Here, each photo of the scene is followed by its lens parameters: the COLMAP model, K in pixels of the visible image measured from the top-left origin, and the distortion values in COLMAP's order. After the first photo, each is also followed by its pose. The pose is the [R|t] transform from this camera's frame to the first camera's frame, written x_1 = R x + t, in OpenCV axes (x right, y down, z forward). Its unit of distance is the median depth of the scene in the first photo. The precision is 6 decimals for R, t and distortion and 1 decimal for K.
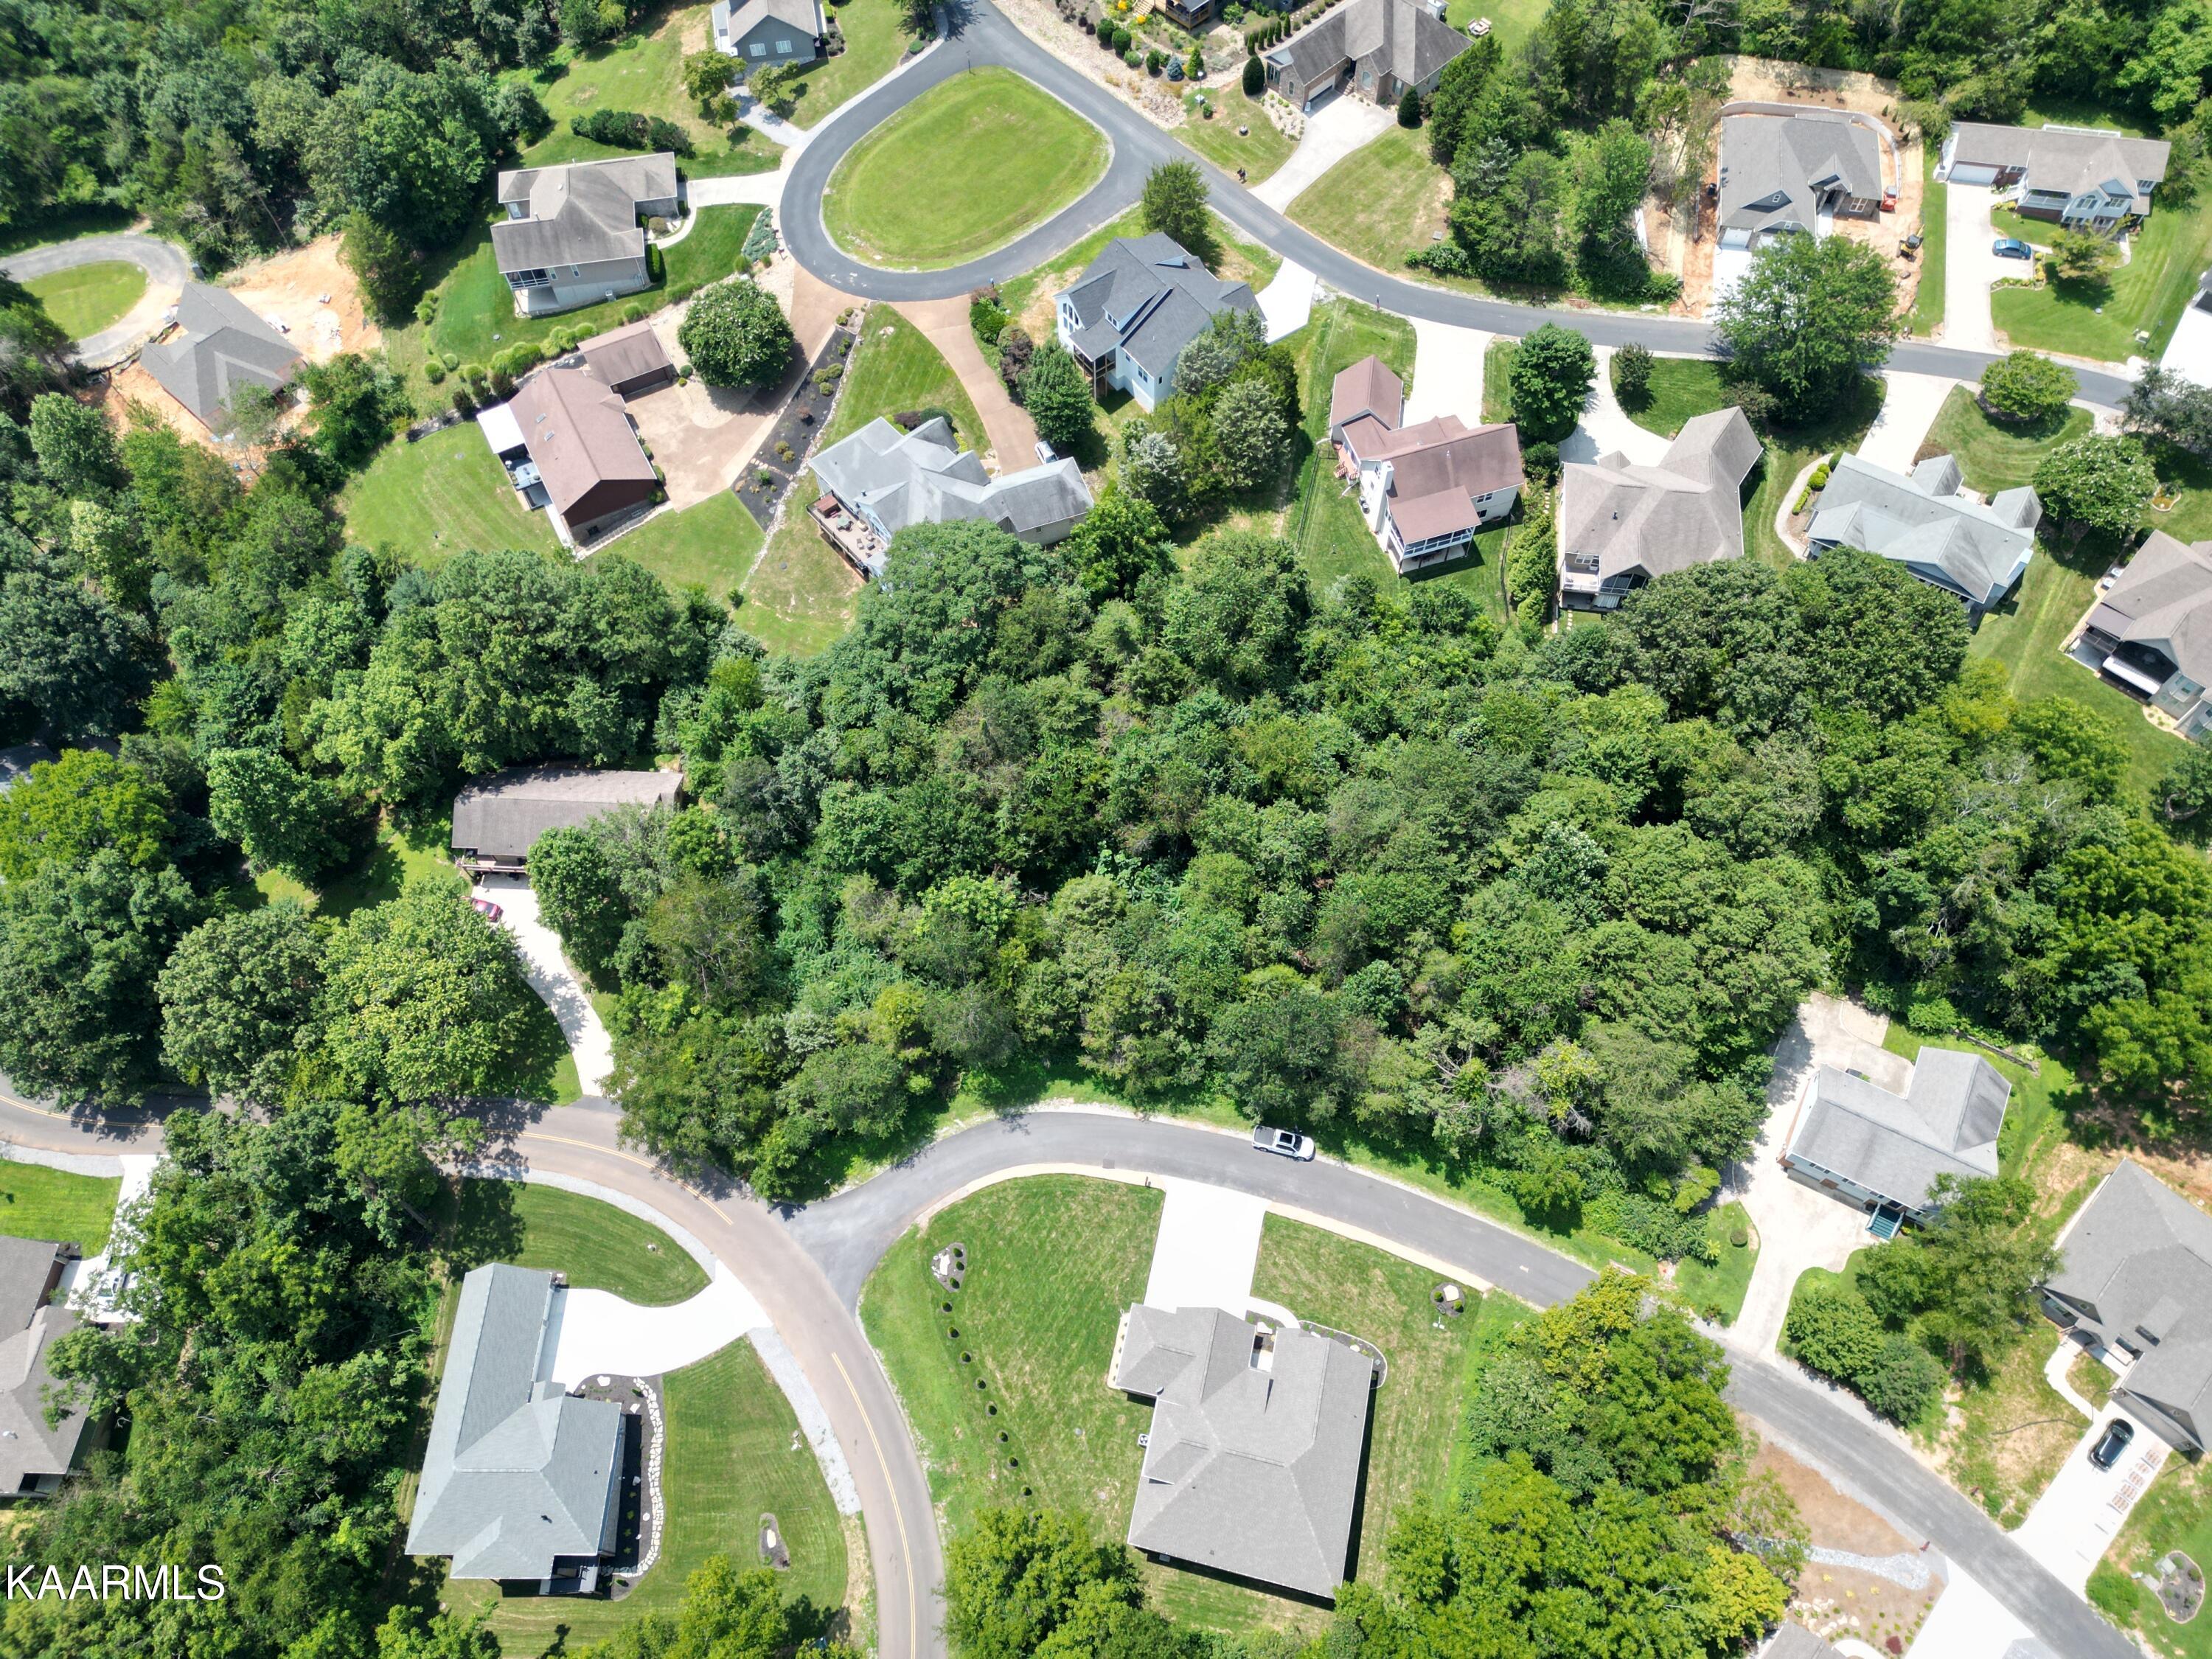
lens RADIAL K [[1539.8, 0, 1090.4], [0, 1539.8, 830.0], [0, 0, 1]] dist [0.061625, -0.059872]
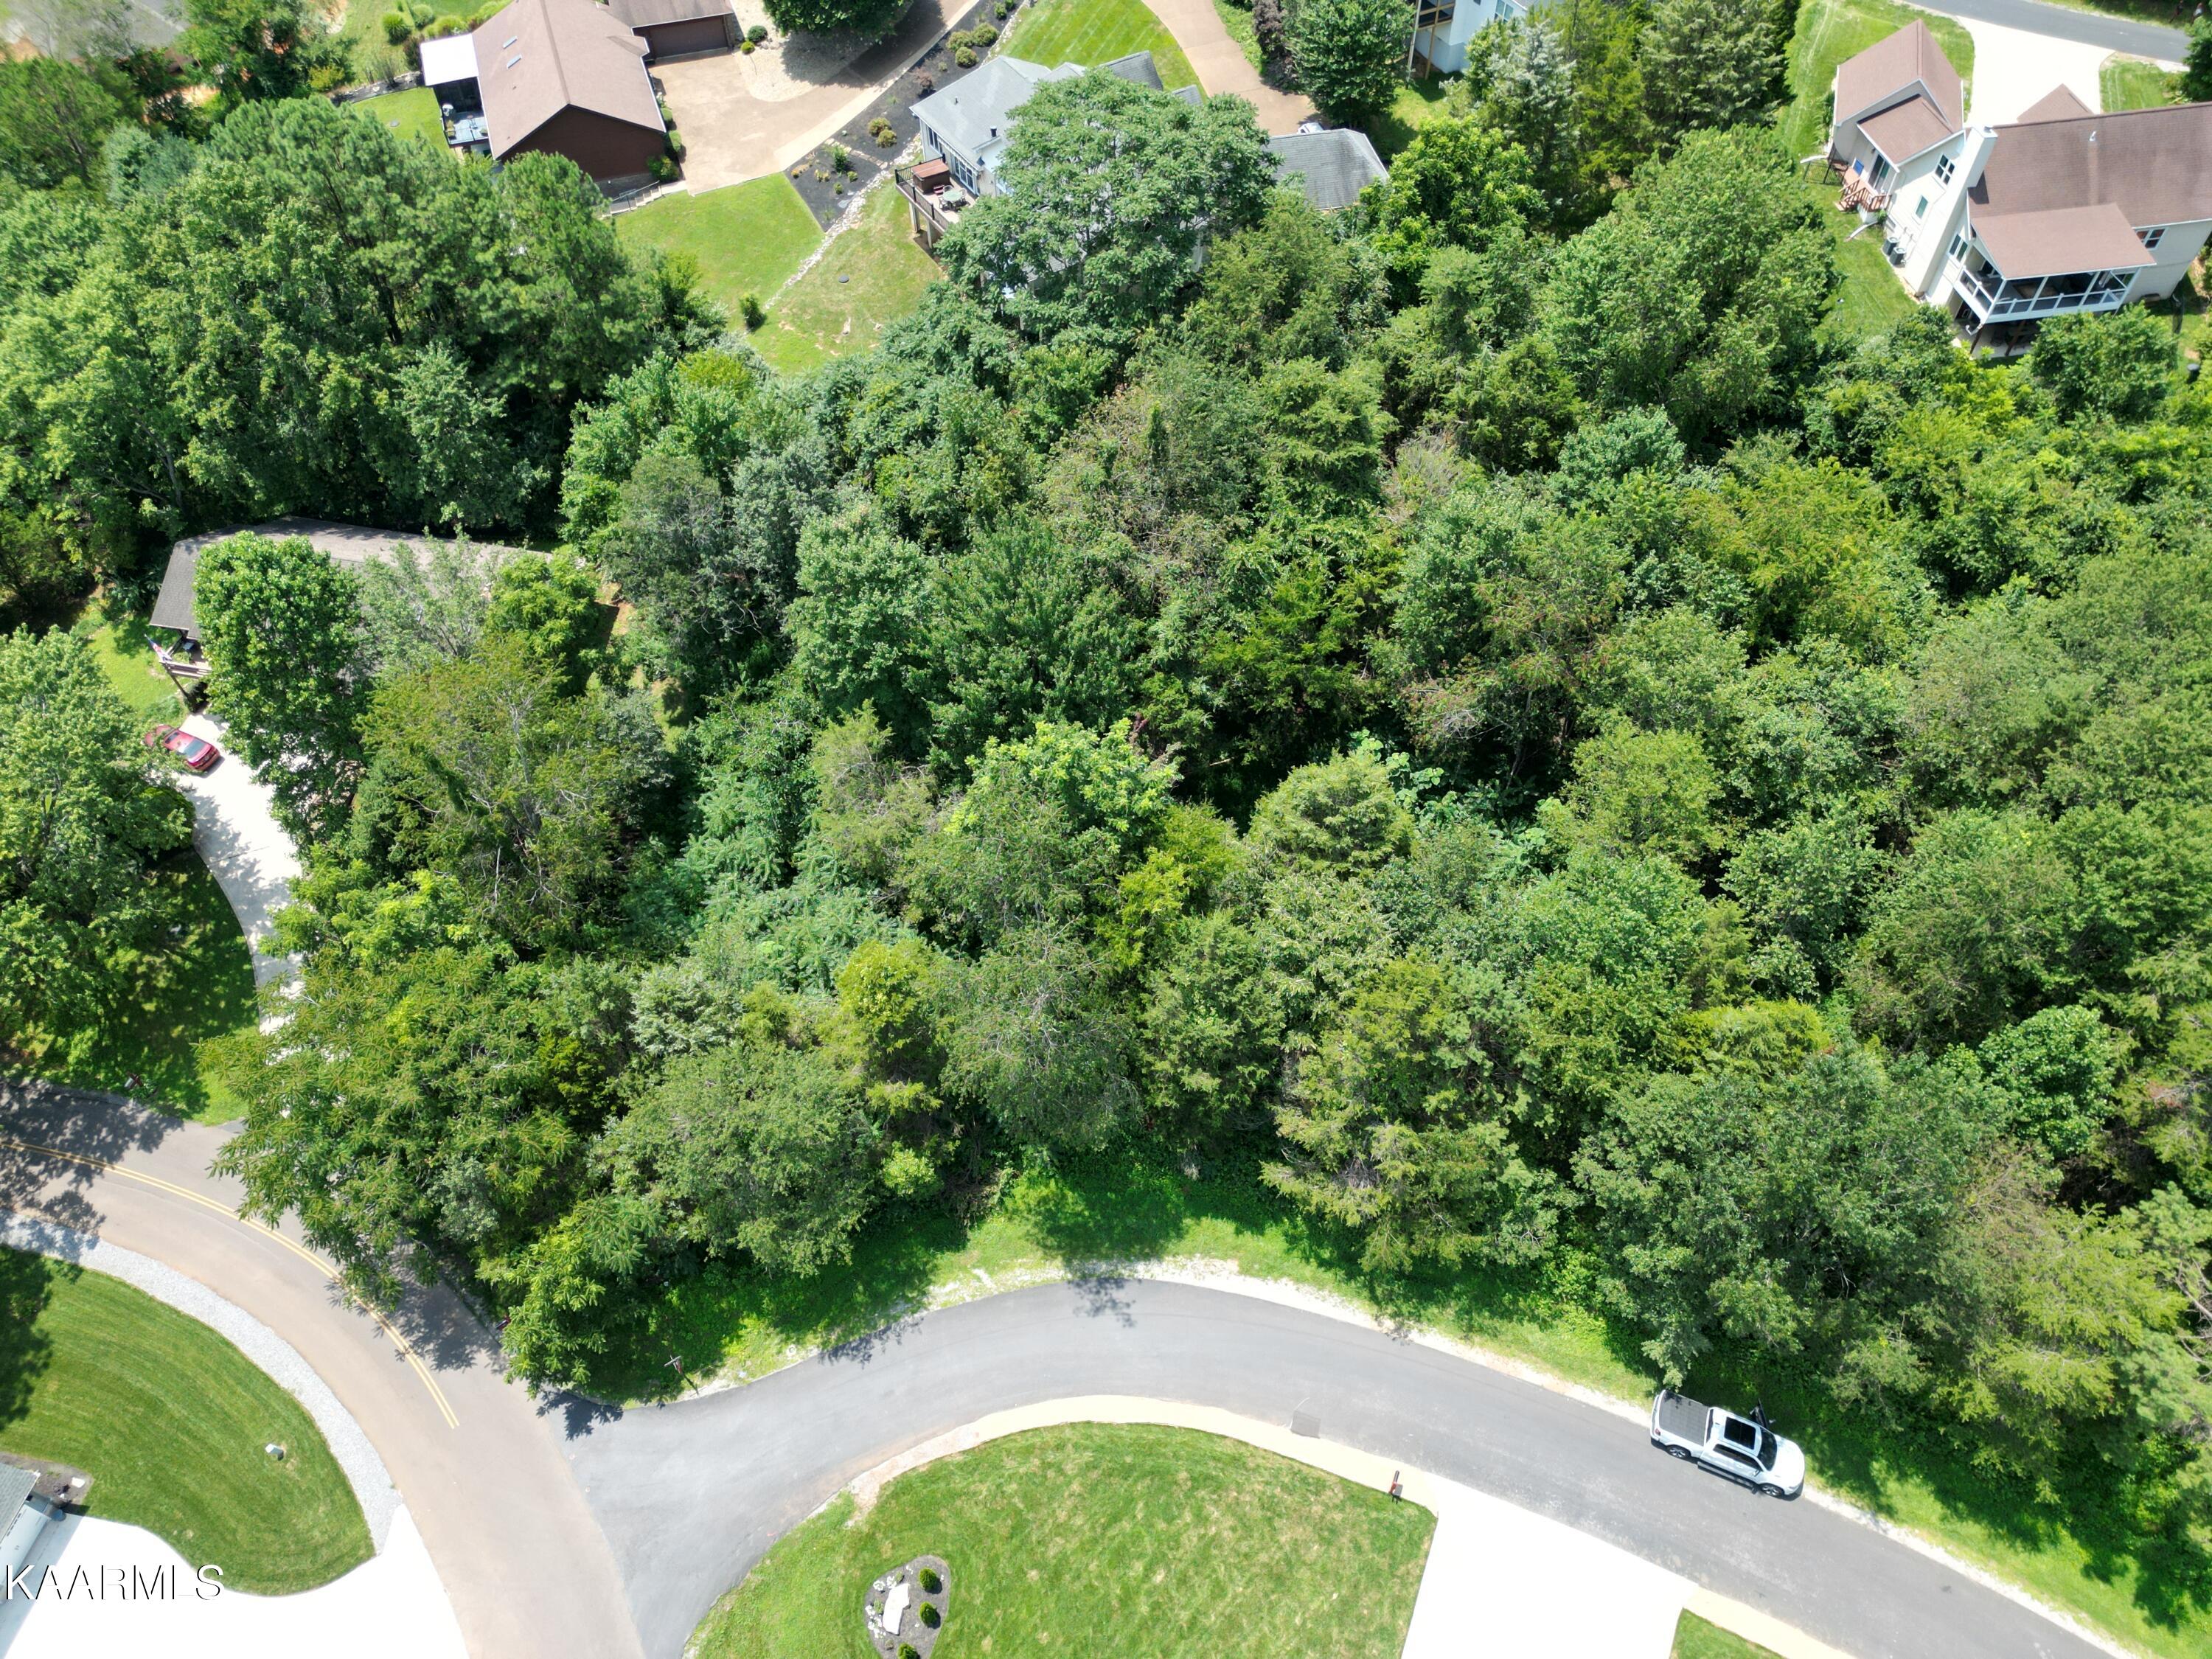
lens RADIAL K [[1539.8, 0, 1090.4], [0, 1539.8, 830.0], [0, 0, 1]] dist [0.061625, -0.059872]
pose [[0.987052, 0.125300, -0.100139, -0.024896], [-0.139634, 0.978463, -0.152031, 0.127698], [0.078933, 0.164045, 0.983290, 0.539949]]
